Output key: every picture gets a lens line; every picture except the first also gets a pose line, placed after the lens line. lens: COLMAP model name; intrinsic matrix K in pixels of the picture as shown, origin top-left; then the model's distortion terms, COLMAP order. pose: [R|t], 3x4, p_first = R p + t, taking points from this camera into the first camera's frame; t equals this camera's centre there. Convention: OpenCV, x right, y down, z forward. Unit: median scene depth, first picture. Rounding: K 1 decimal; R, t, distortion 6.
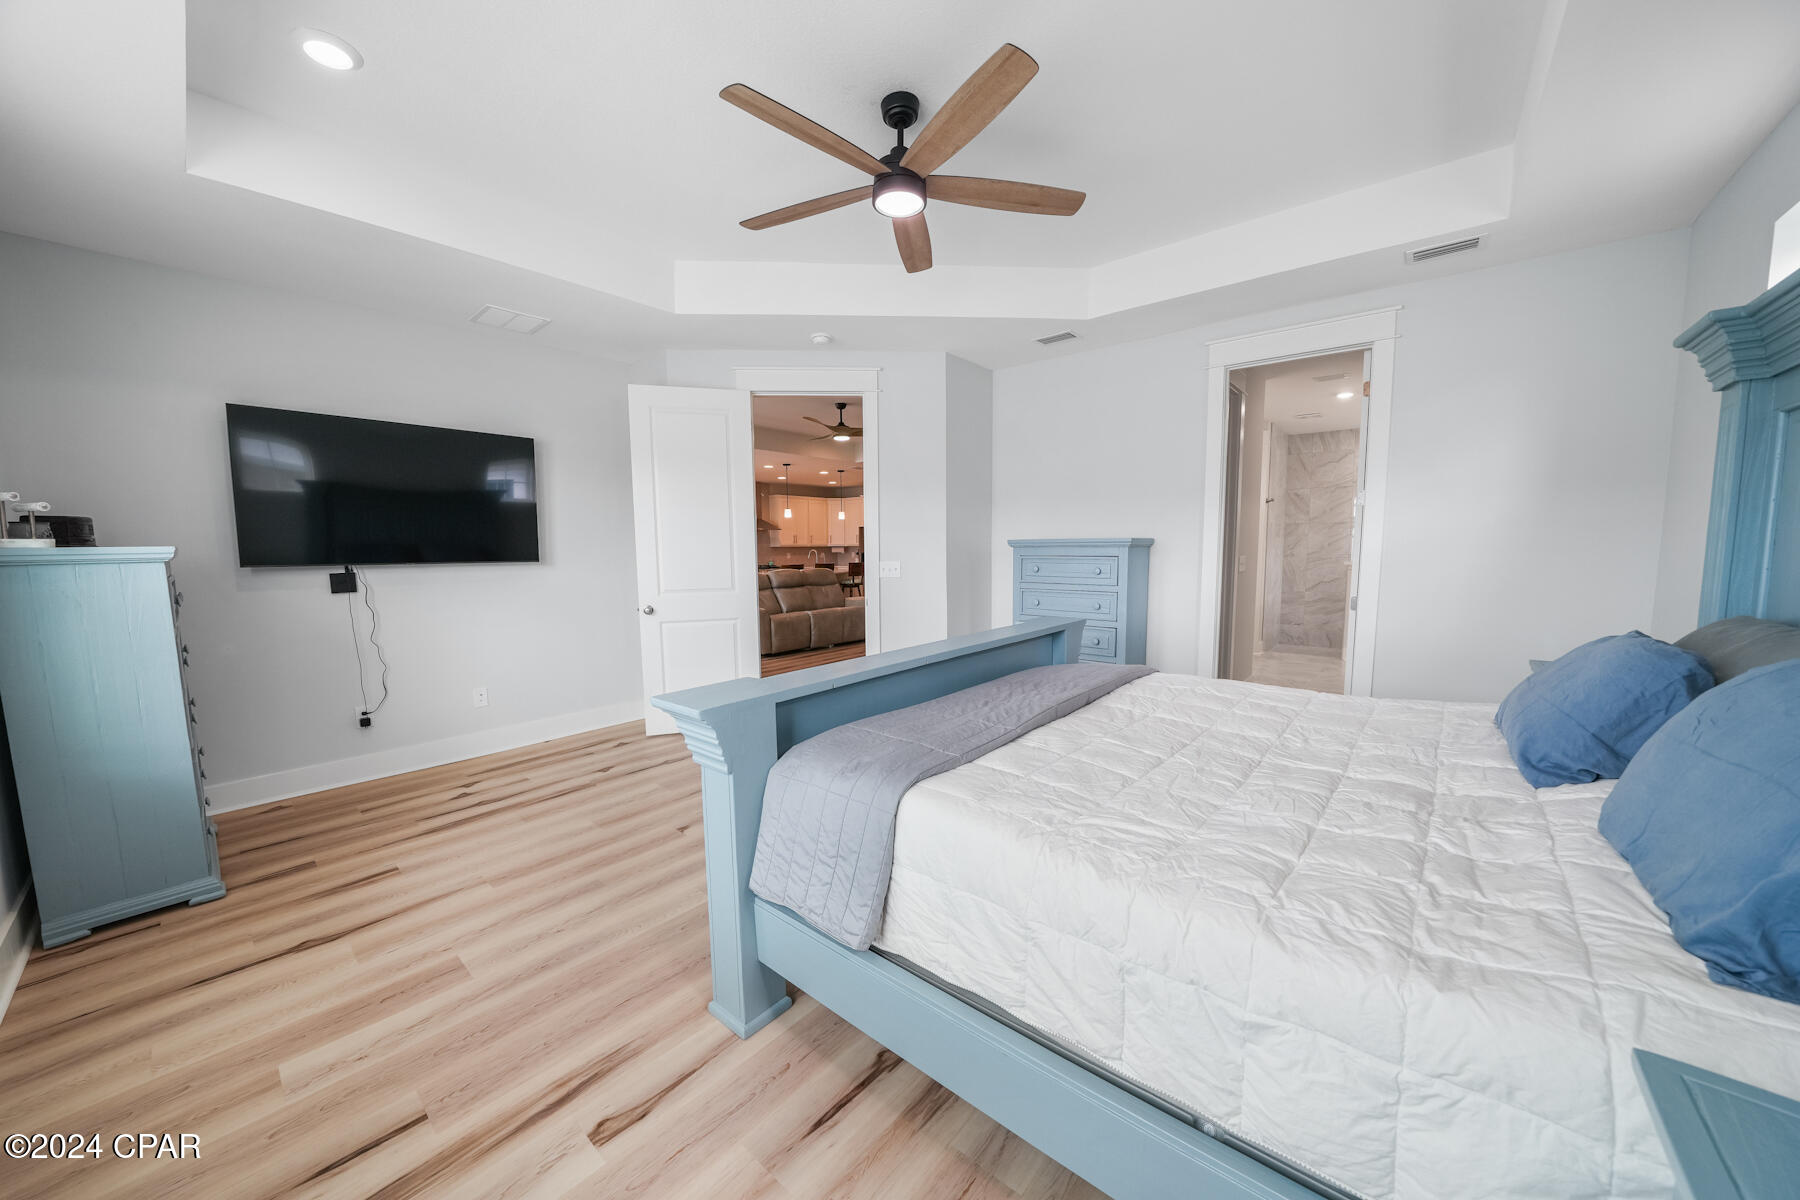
lens RADIAL K [[630.4, 0, 891.3], [0, 630.4, 608.5], [0, 0, 1]] dist [-0.029942, 0.004063]
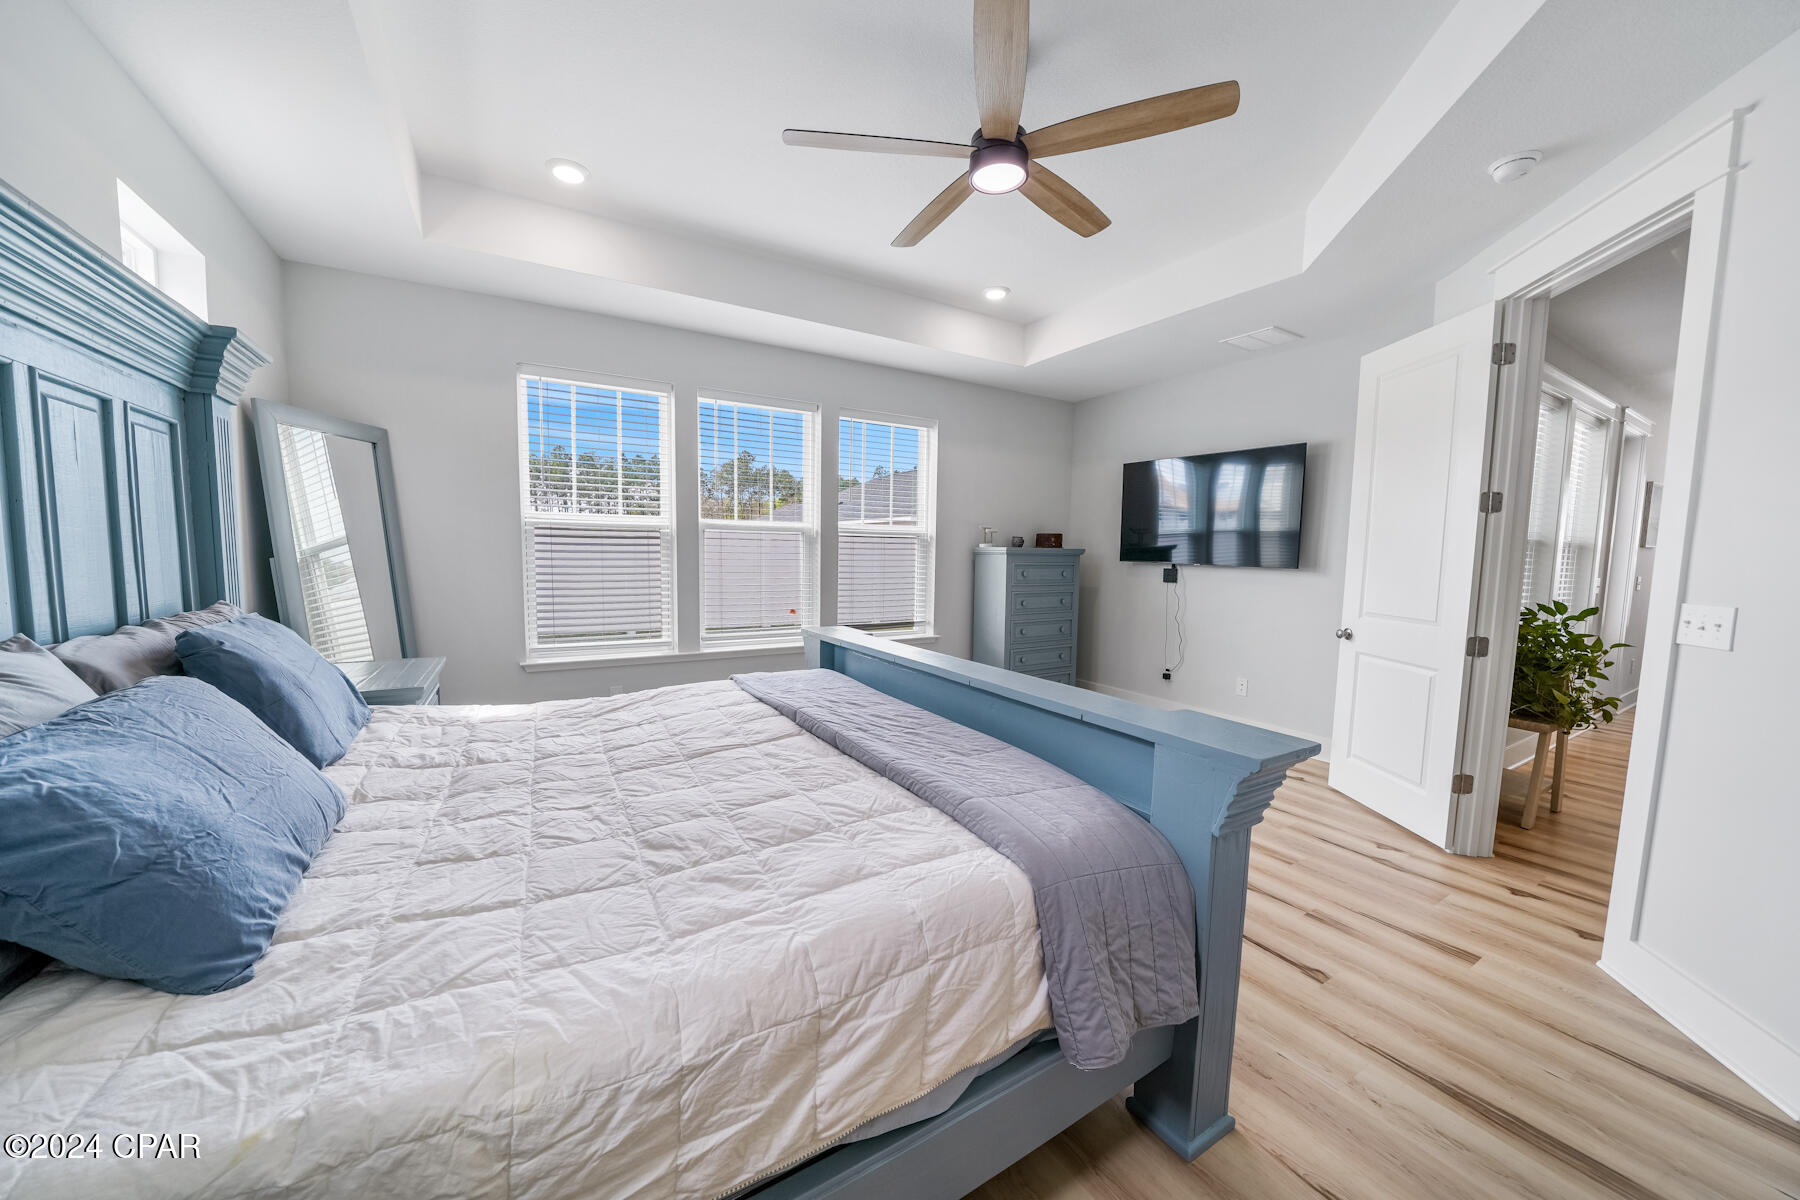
lens RADIAL K [[630.4, 0, 891.3], [0, 630.4, 608.5], [0, 0, 1]] dist [-0.029942, 0.004063]
pose [[-0.304689, 0.099387, -0.947252, 0.852799], [-0.098816, 0.985875, 0.135224, -0.123783], [0.947312, 0.134805, -0.290564, 1.045226]]
